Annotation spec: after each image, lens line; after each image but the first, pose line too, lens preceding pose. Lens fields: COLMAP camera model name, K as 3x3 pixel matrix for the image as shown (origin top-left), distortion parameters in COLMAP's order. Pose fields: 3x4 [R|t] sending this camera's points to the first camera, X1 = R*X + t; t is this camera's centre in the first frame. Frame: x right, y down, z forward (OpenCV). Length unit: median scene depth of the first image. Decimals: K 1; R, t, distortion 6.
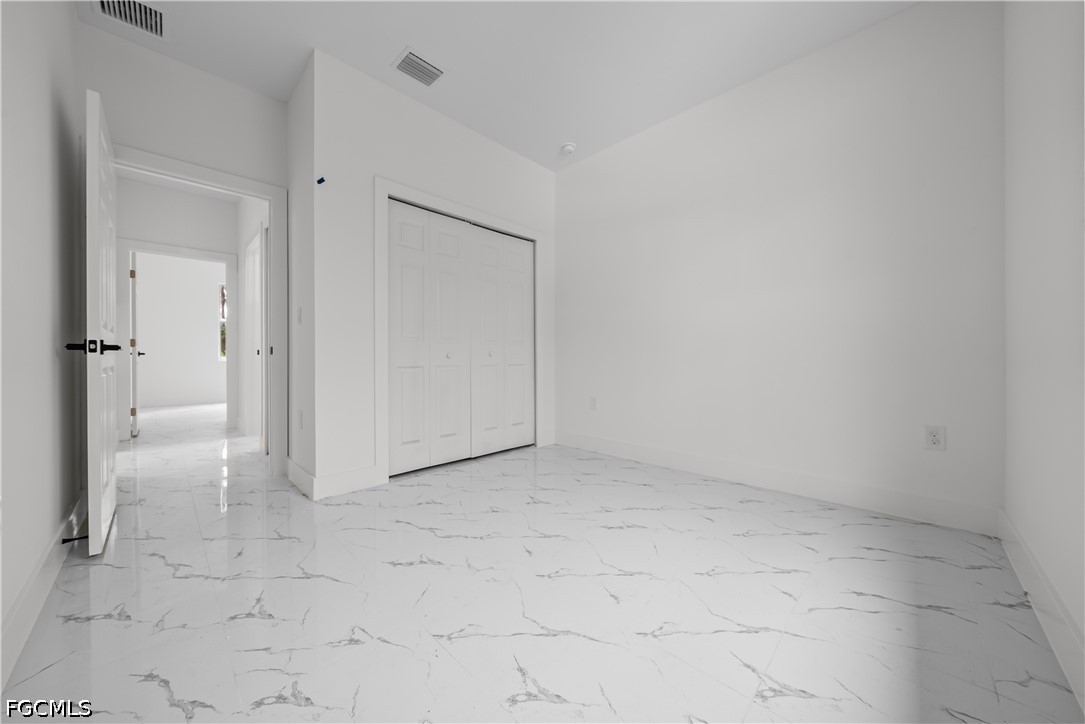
lens RADIAL K [[377.3, 0, 543.4], [0, 377.3, 355.6], [0, 0, 1]] dist [-0.000203, 0.000087]
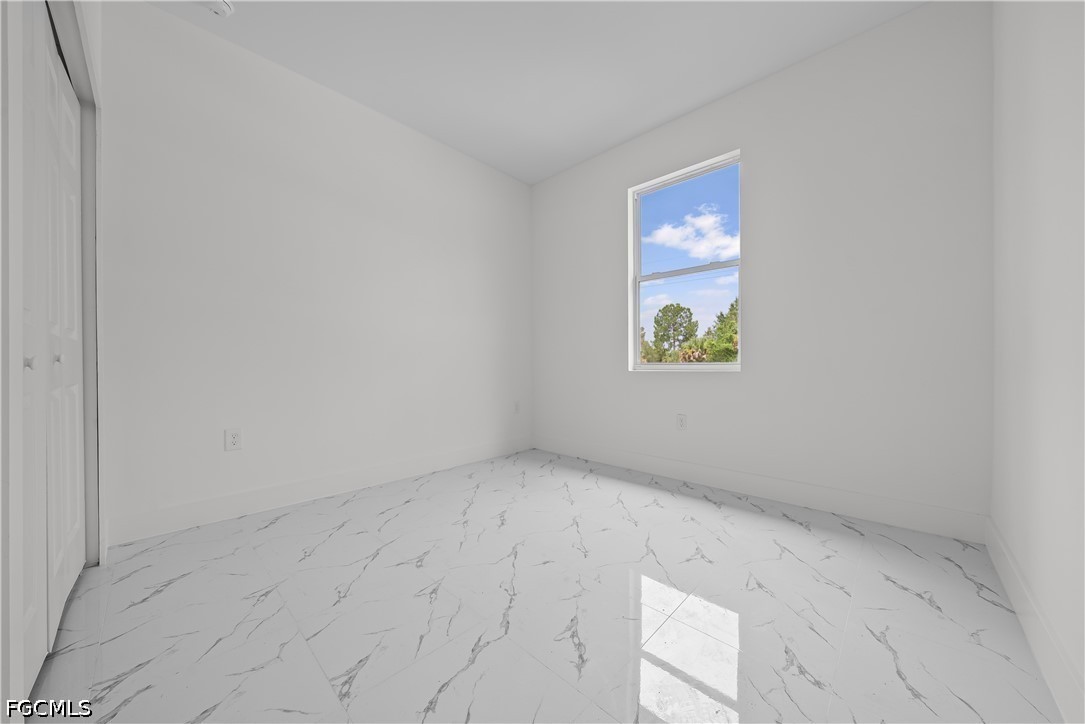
lens RADIAL K [[377.3, 0, 543.4], [0, 377.3, 355.6], [0, 0, 1]] dist [-0.000203, 0.000087]
pose [[-0.015696, 0.025671, 0.999547, -0.830280], [-0.000249, 0.999670, -0.025678, 0.000447], [-0.999877, -0.000652, -0.015684, 0.810660]]
